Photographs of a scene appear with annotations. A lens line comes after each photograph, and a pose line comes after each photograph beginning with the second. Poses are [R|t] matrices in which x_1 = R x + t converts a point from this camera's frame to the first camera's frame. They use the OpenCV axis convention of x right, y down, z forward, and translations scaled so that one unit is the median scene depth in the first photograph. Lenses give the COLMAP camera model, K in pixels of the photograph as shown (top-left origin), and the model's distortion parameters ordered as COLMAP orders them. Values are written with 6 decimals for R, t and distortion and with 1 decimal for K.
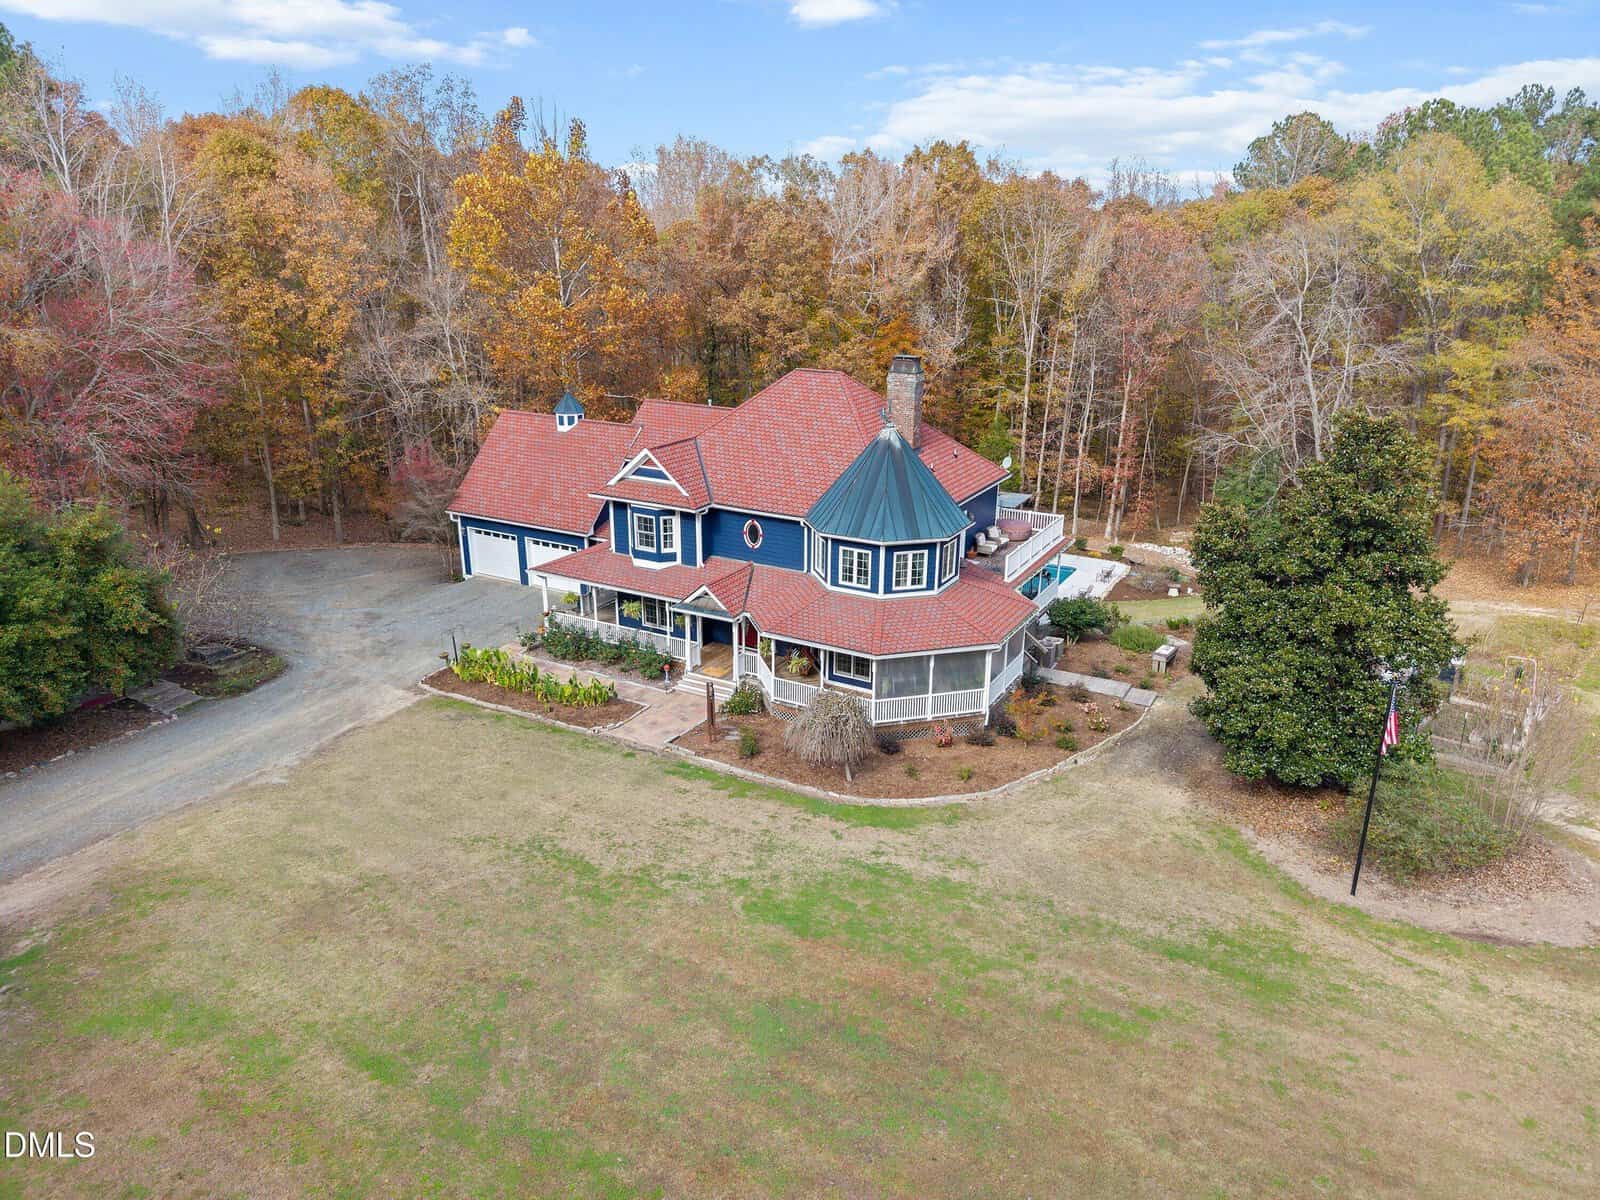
lens RADIAL K [[1081.9, 0, 796.6], [0, 1081.9, 602.9], [0, 0, 1]] dist [-0.005537, -0.002277]
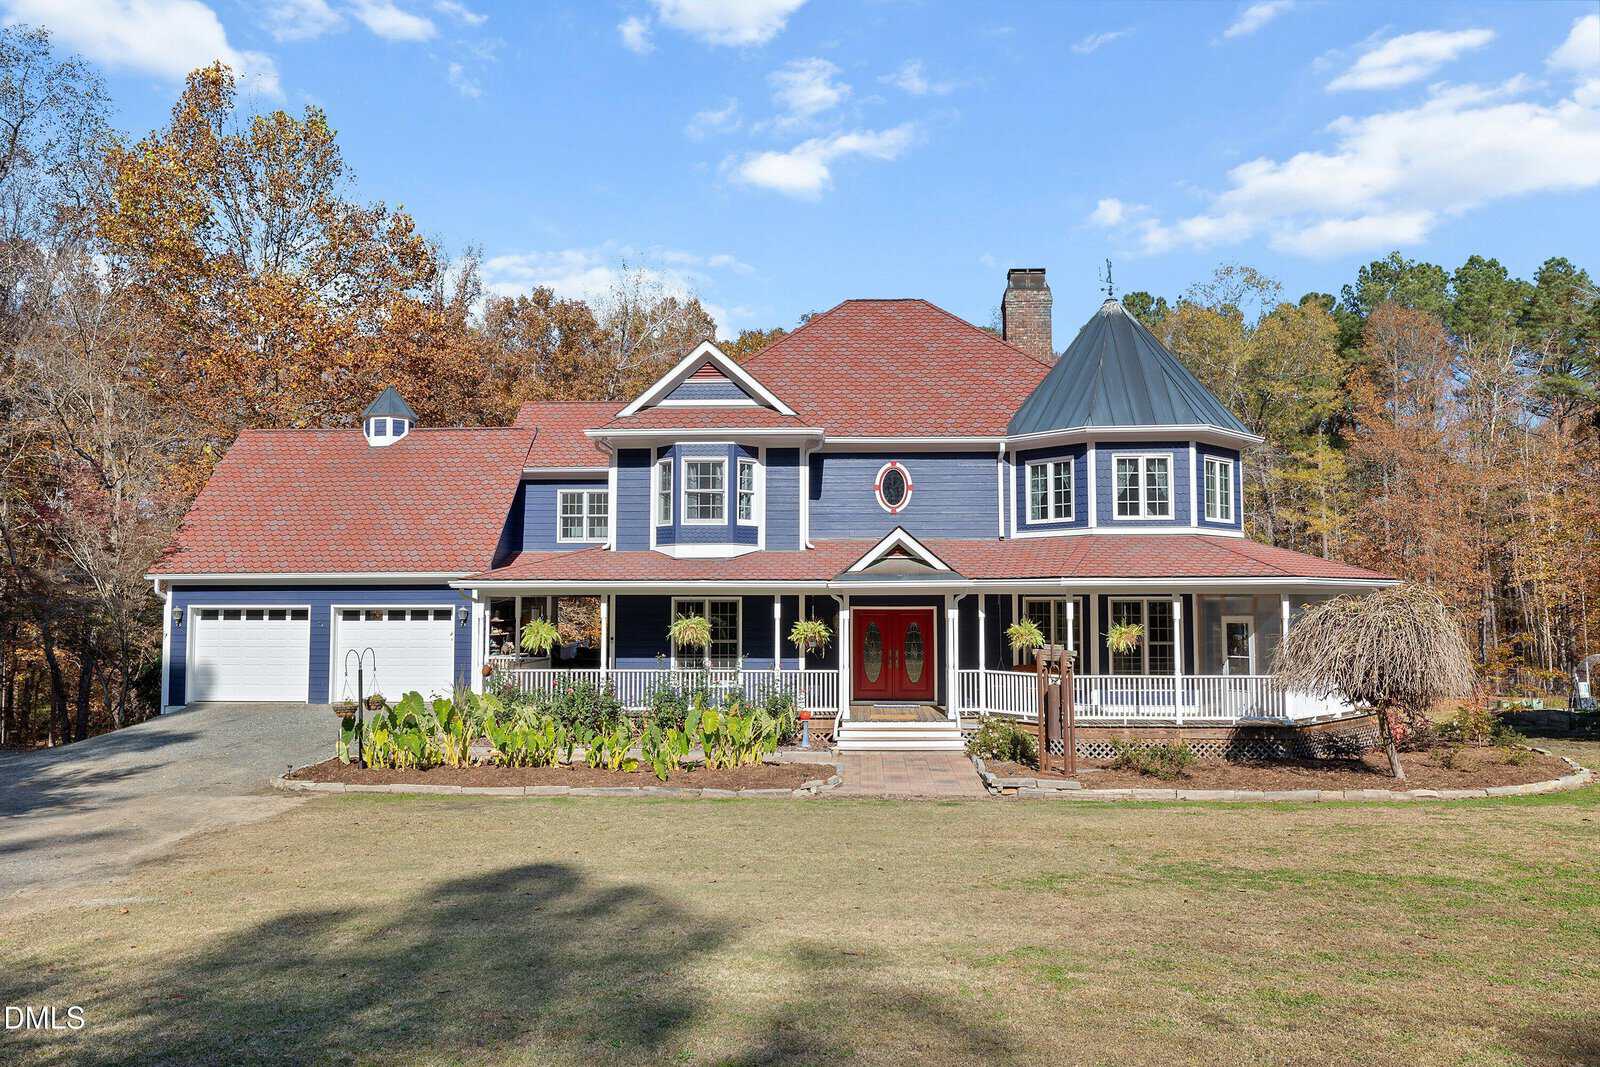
lens RADIAL K [[1100.8, 0, 798.8], [0, 1100.8, 531.6], [0, 0, 1]] dist [0.008392, 0.001878]
pose [[0.900463, 0.012374, 0.434757, -0.339374], [0.145450, 0.933475, -0.327823, 0.144211], [-0.409891, 0.358428, 0.838760, 0.522469]]
